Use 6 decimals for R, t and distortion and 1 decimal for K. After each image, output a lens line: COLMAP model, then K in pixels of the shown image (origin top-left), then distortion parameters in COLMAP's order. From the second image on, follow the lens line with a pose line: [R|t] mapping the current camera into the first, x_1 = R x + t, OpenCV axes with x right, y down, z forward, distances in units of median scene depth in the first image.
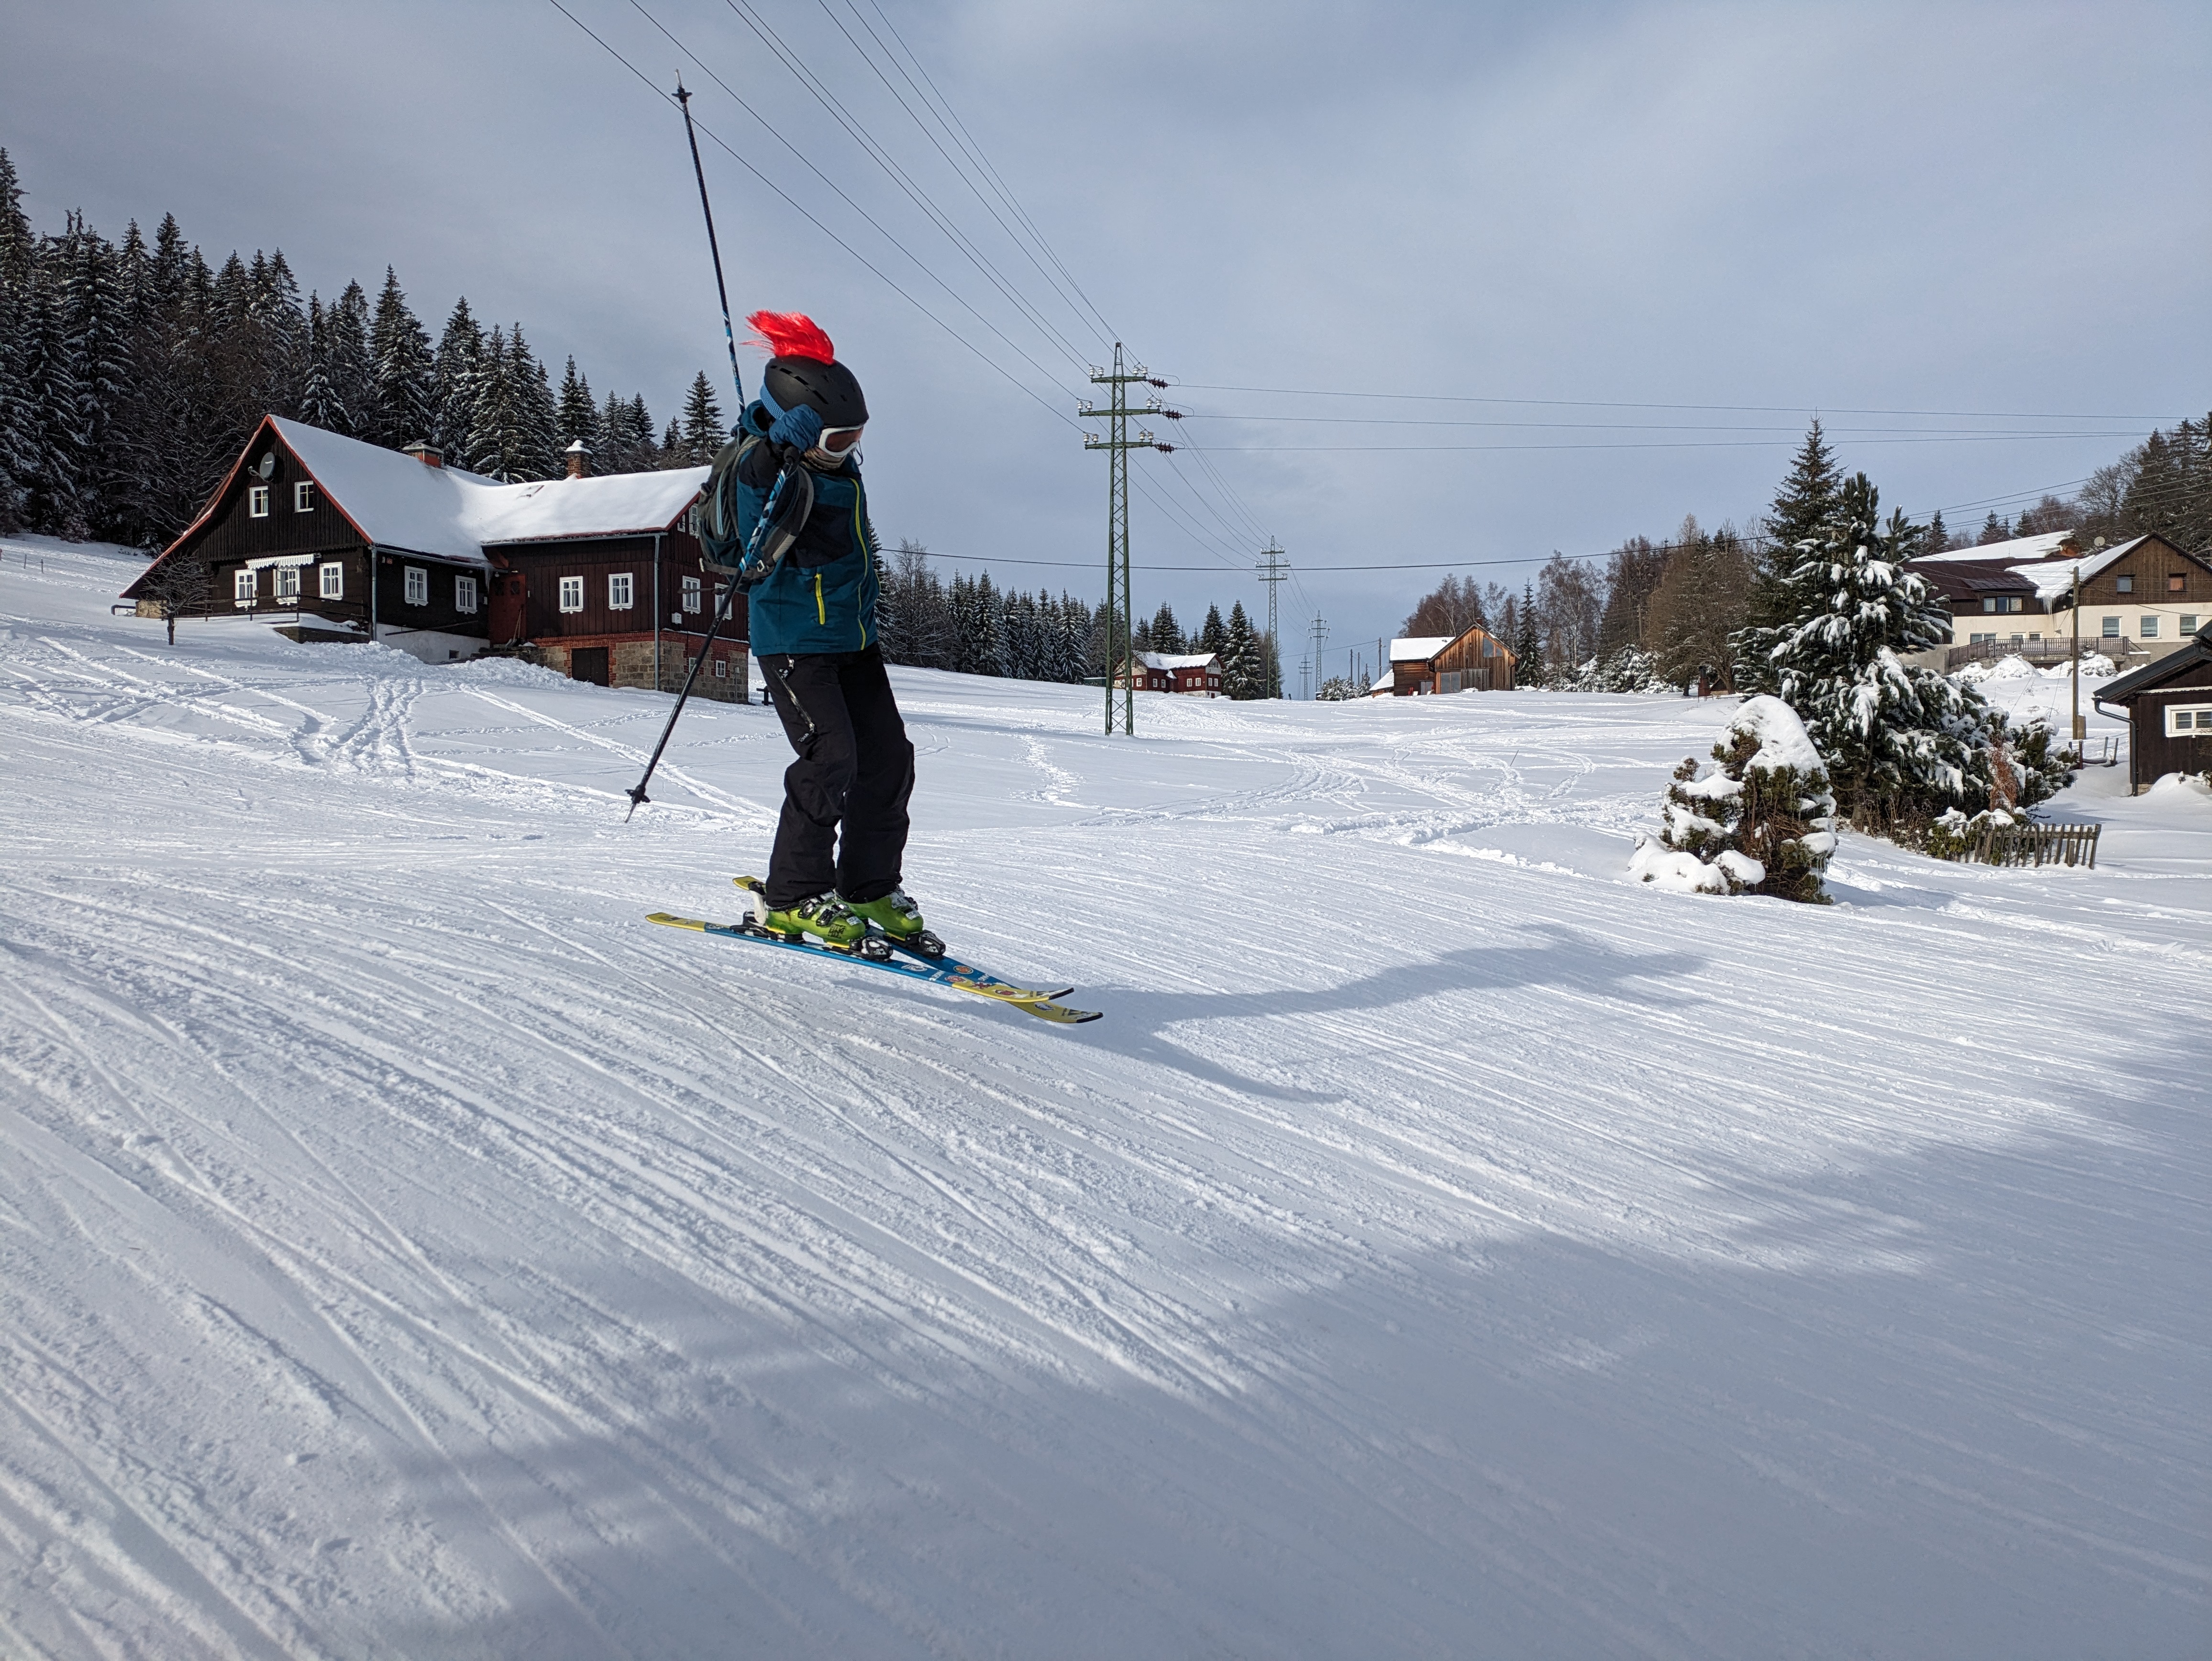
lens RADIAL K [[1618.1, 0, 1114.2], [0, 1618.1, 819.9], [0, 0, 1]] dist [0.074504, -0.068050]
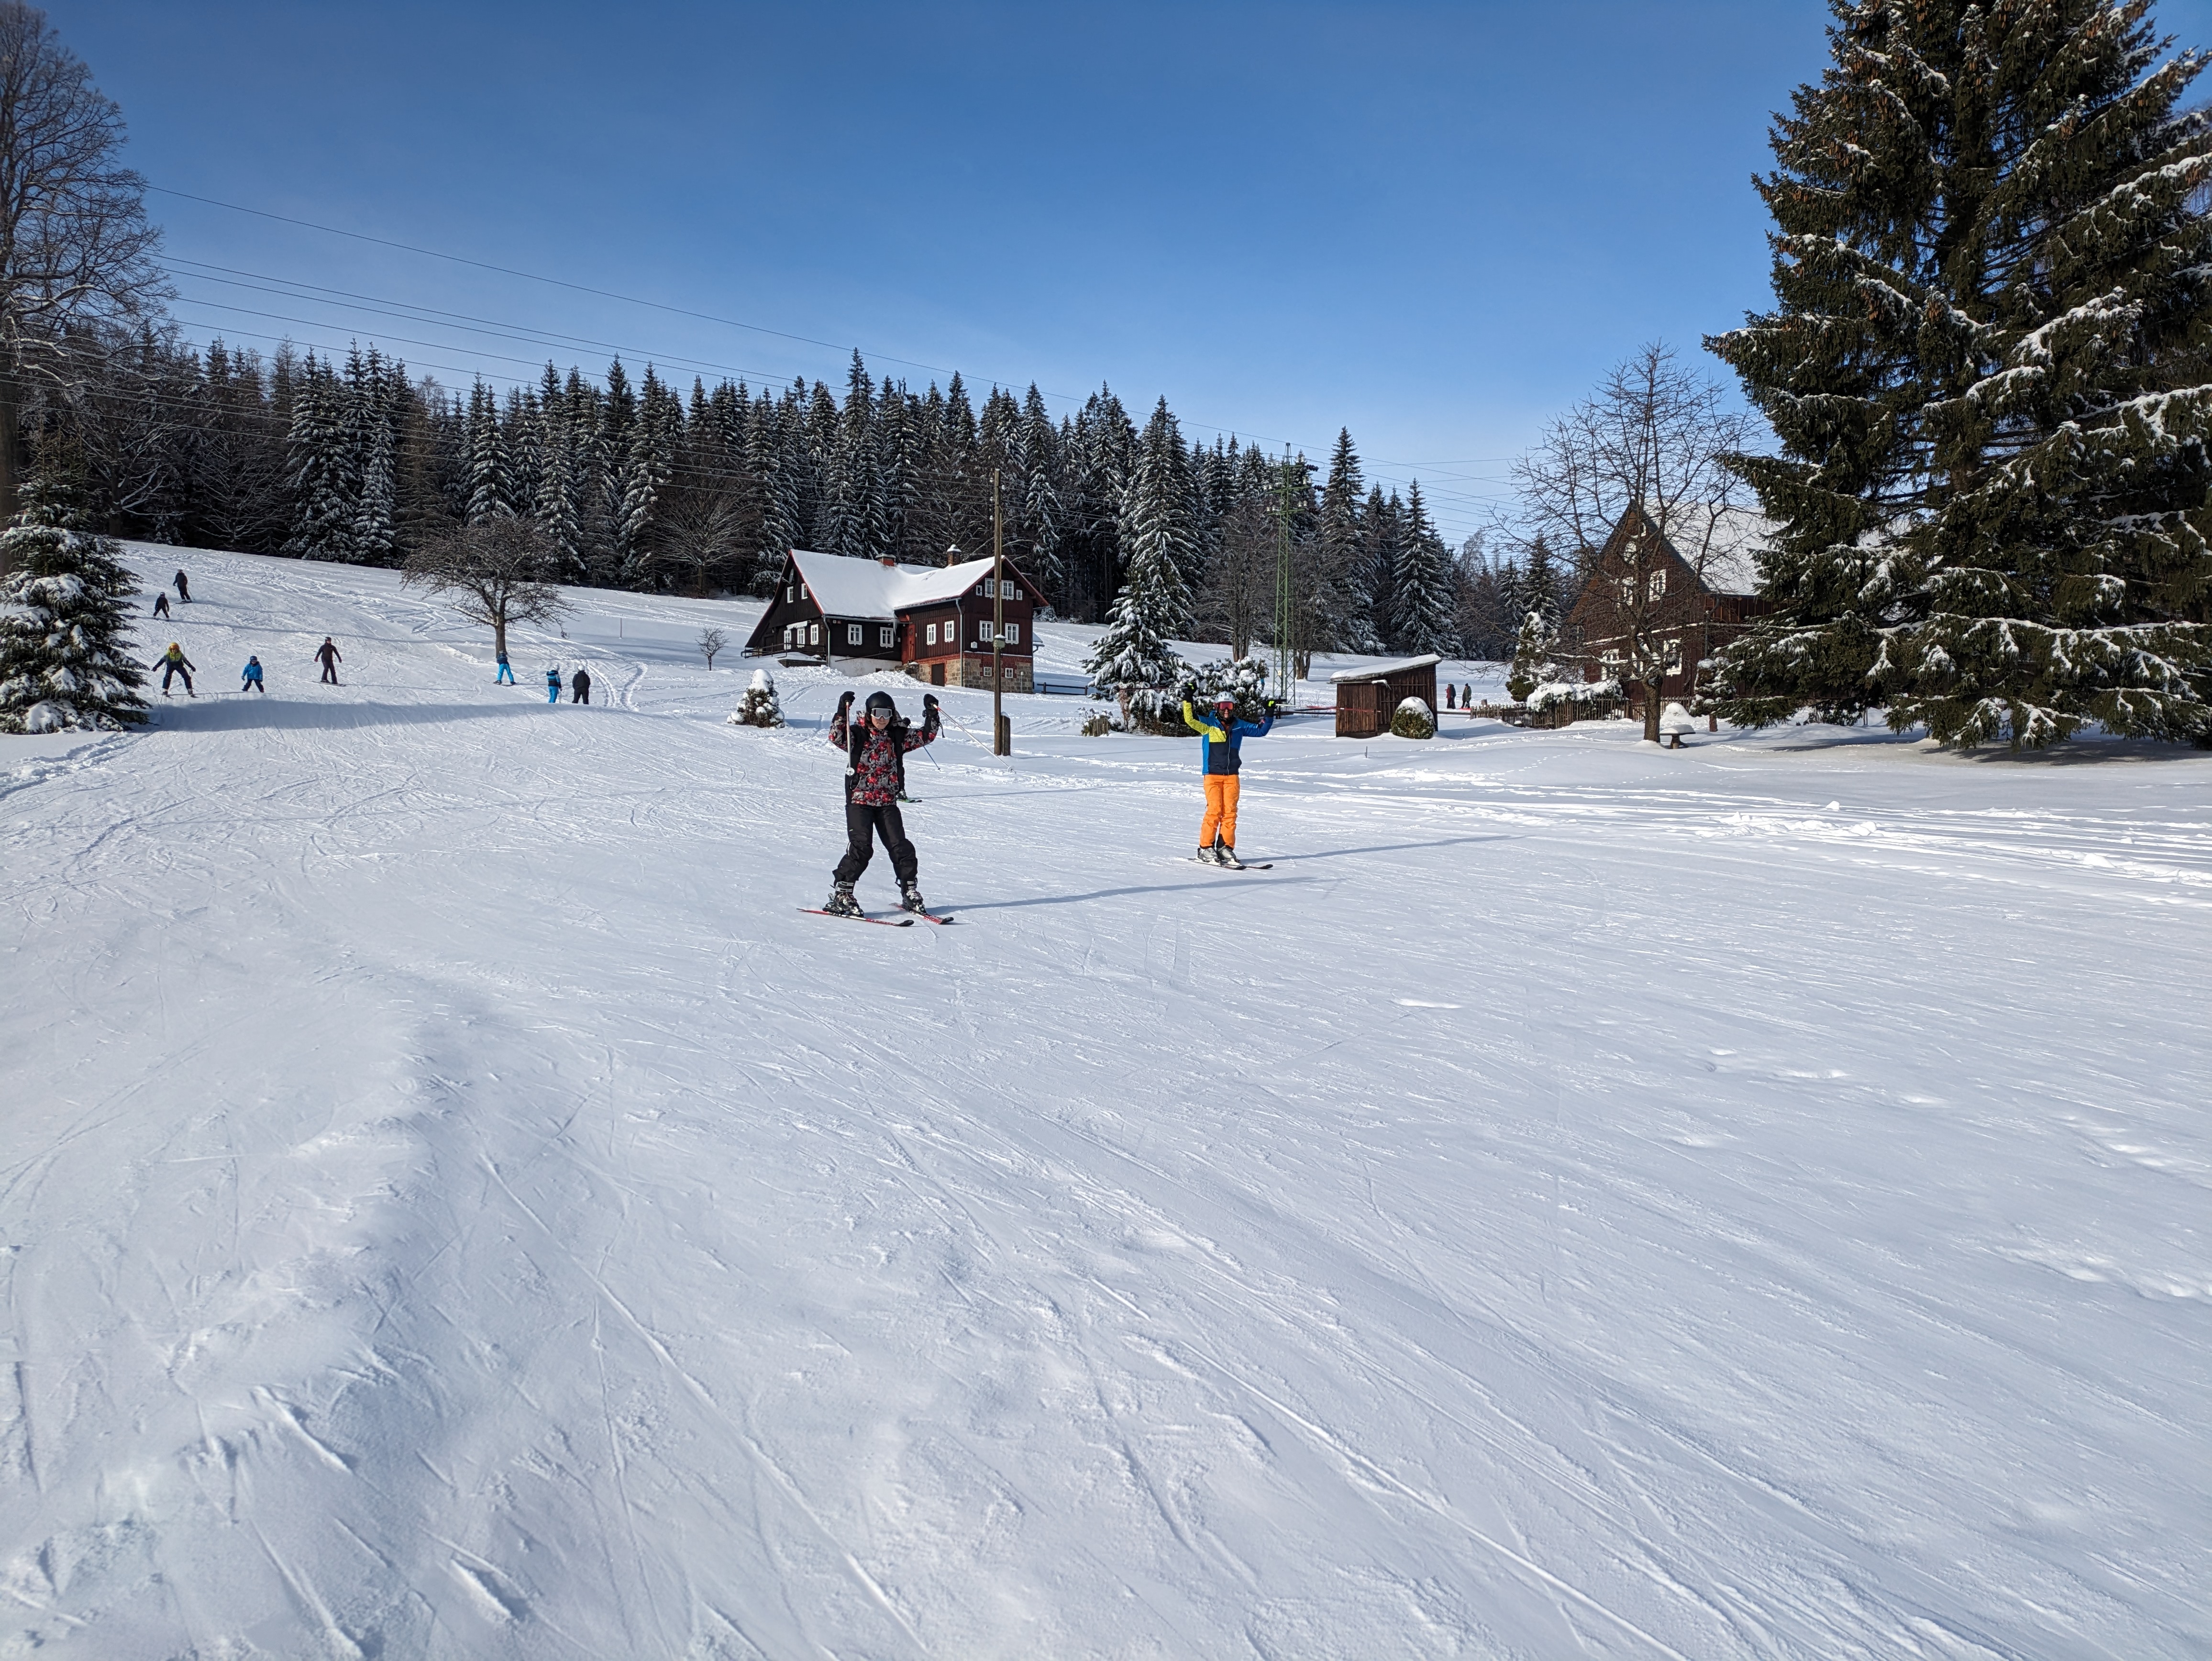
lens RADIAL K [[1618.1, 0, 1128.7], [0, 1618.1, 872.8], [0, 0, 1]] dist [0.074504, -0.068050]
pose [[0.861998, 0.026664, -0.506209, 0.718257], [-0.012230, 0.999419, 0.031816, 0.060102], [0.506764, -0.021235, 0.861823, -0.403188]]
